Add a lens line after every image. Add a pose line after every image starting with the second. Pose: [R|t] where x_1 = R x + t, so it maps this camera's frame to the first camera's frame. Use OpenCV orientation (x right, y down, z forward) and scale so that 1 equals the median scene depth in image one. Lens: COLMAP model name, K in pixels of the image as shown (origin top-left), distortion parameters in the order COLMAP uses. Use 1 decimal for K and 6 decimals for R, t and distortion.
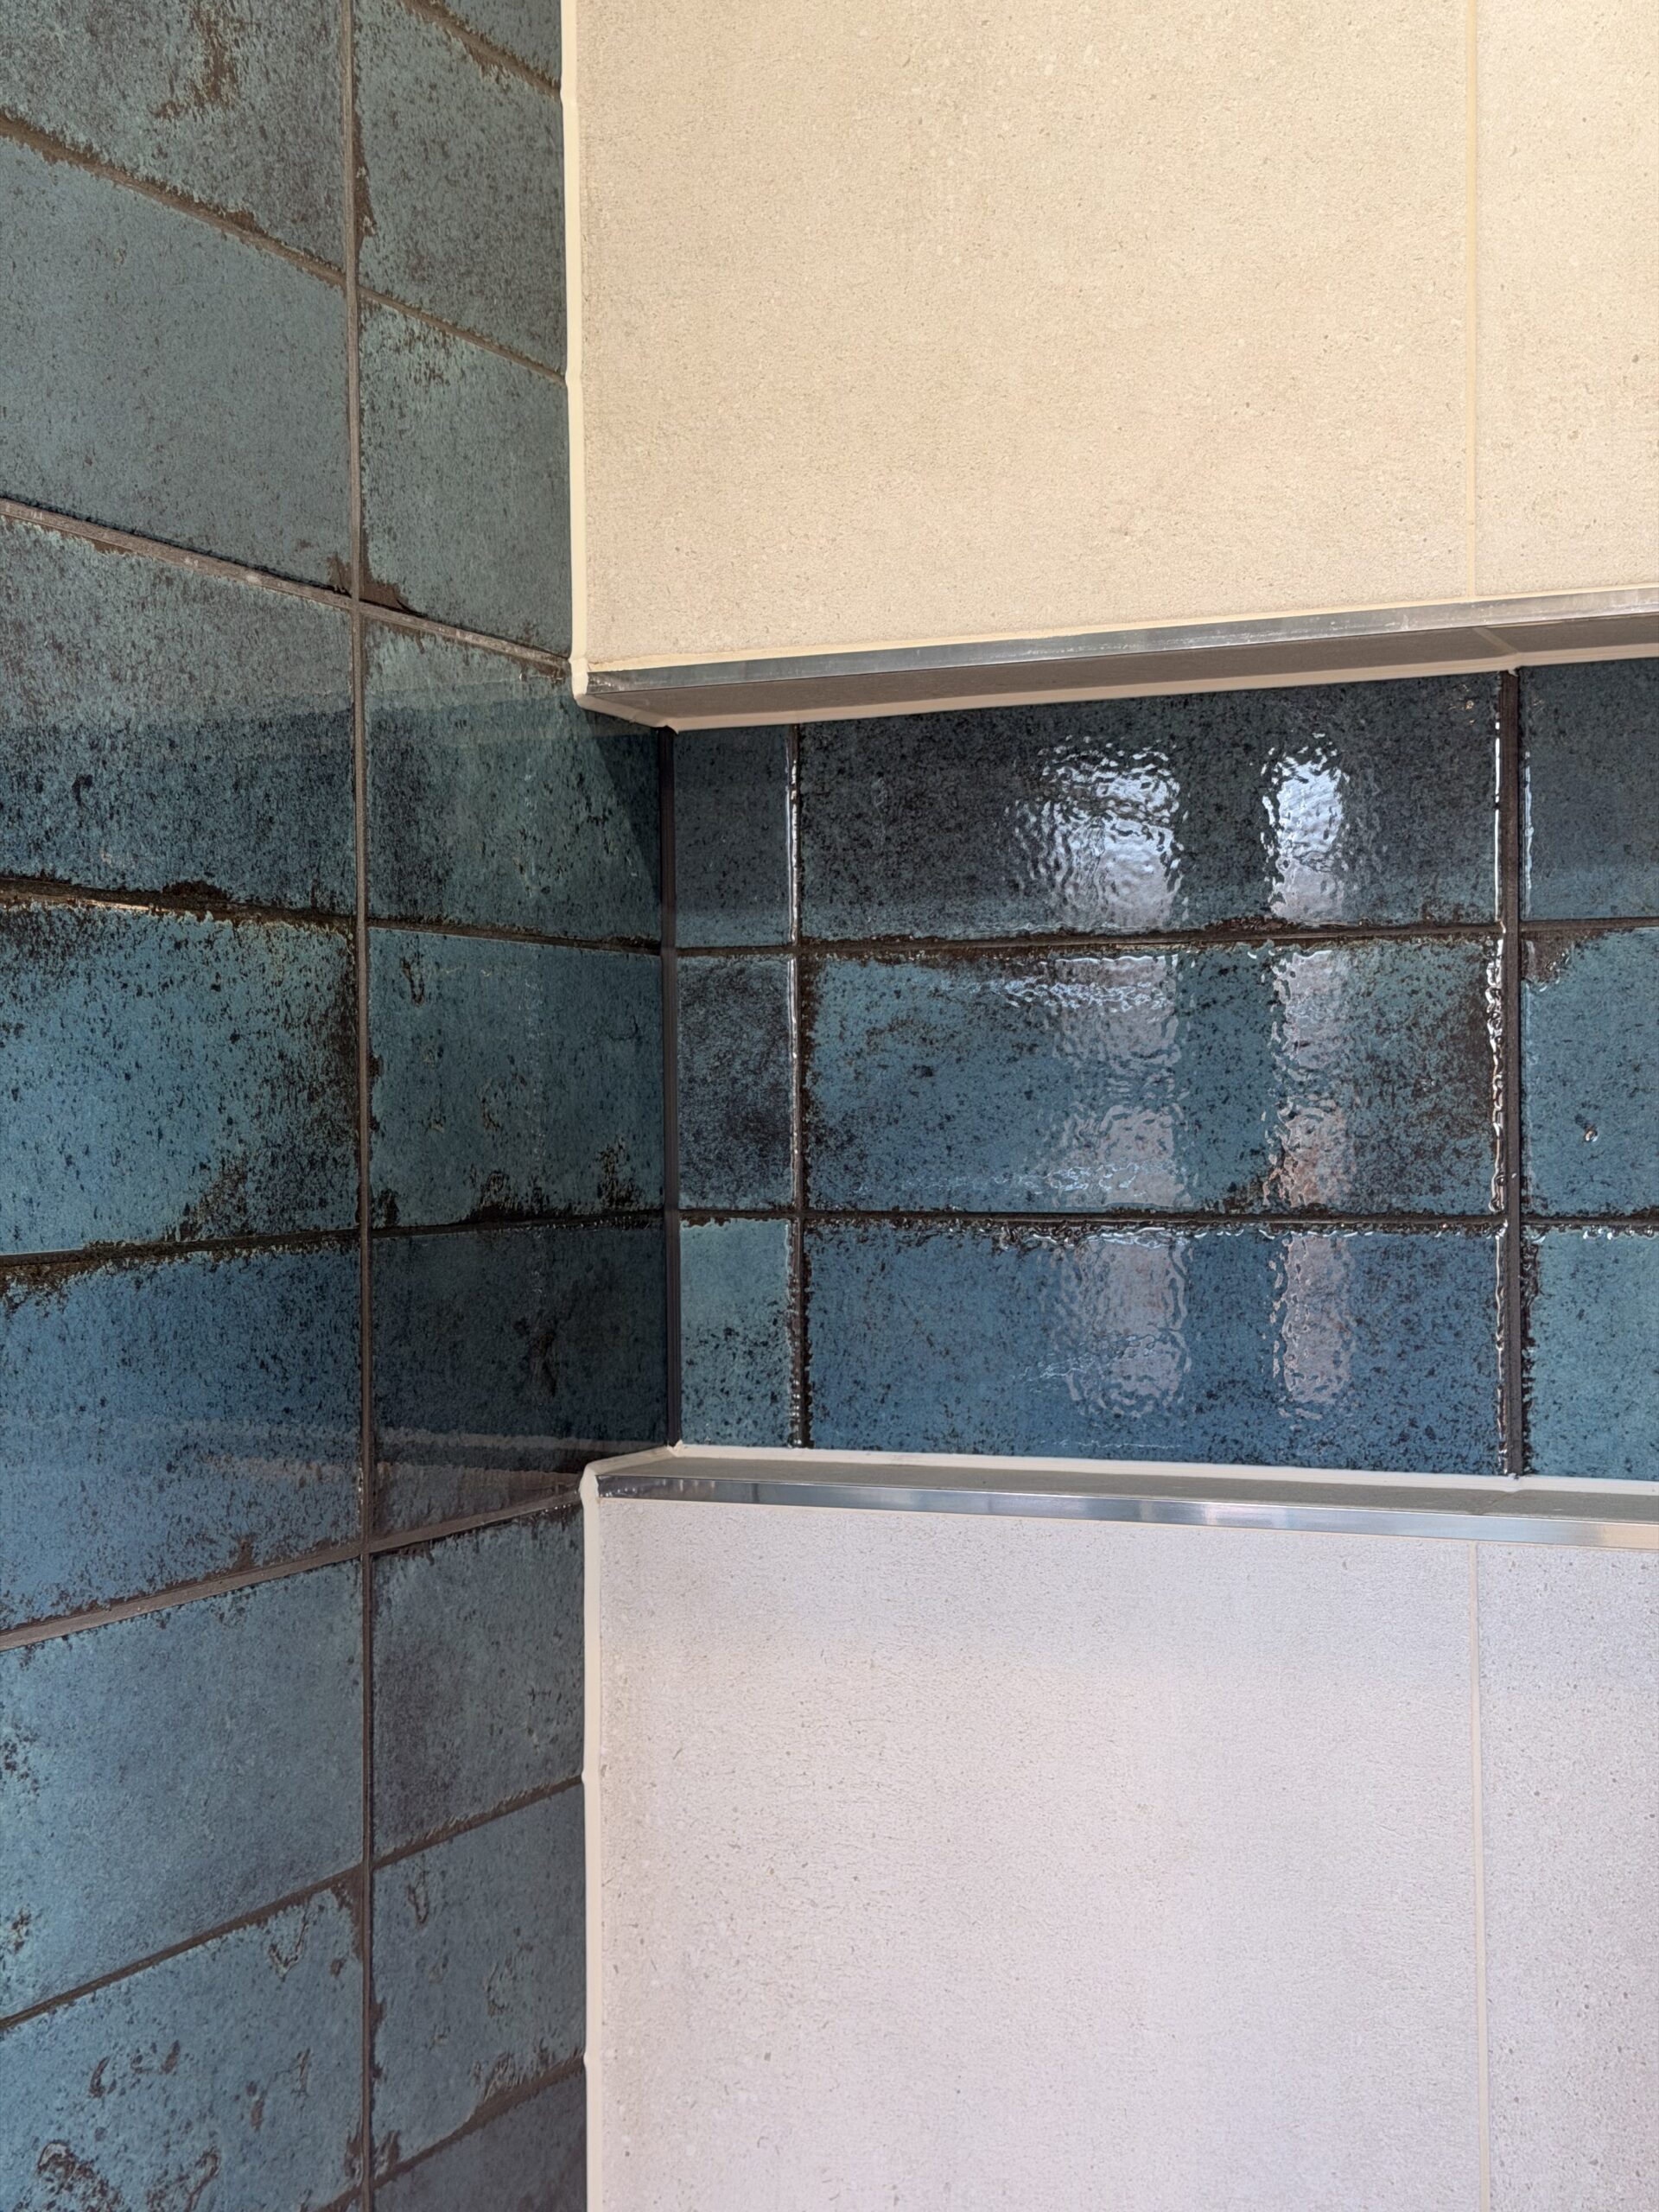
lens RADIAL K [[3087.9, 0, 840.3], [0, 3087.9, 1116.1], [0, 0, 1]] dist [0.209543, -0.435719]
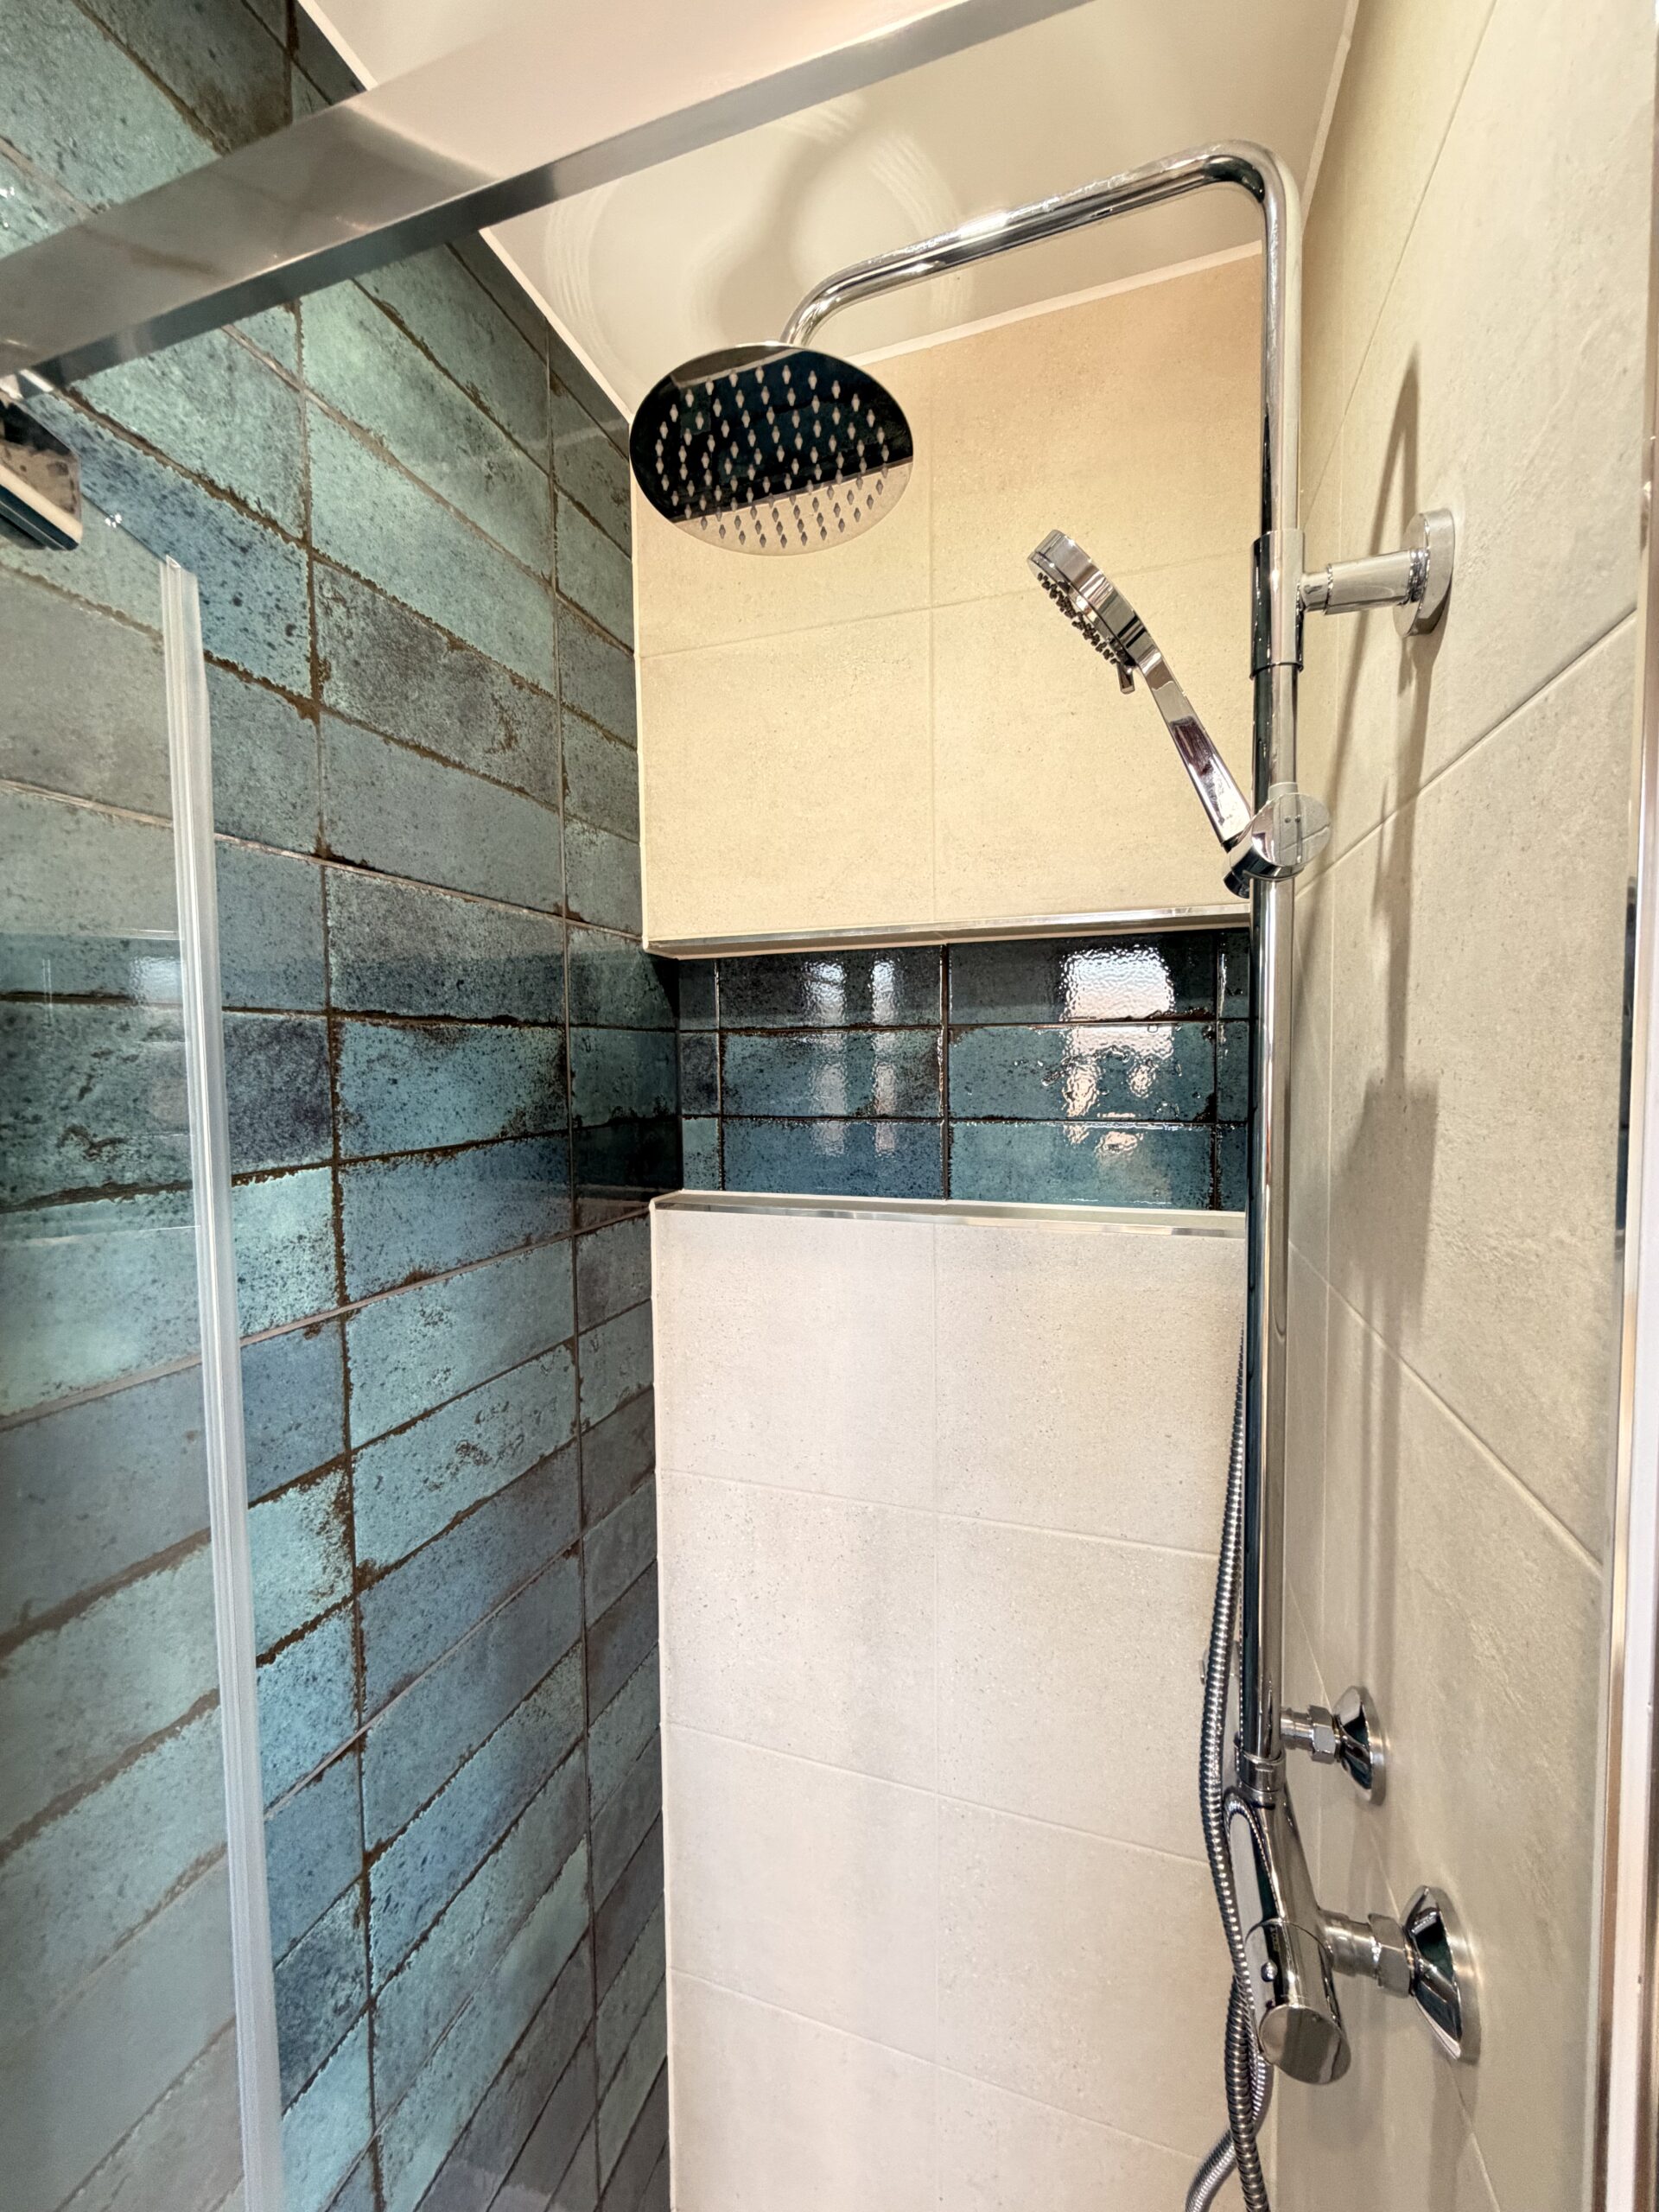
lens RADIAL K [[882.6, 0, 829.5], [0, 882.6, 1106.0], [0, 0, 1]] dist [0.002146, -0.000151]
pose [[0.996426, -0.007192, 0.084160, 0.024306], [0.002846, 0.998661, 0.051645, -0.027863], [-0.084419, -0.051221, 0.995113, 0.124681]]
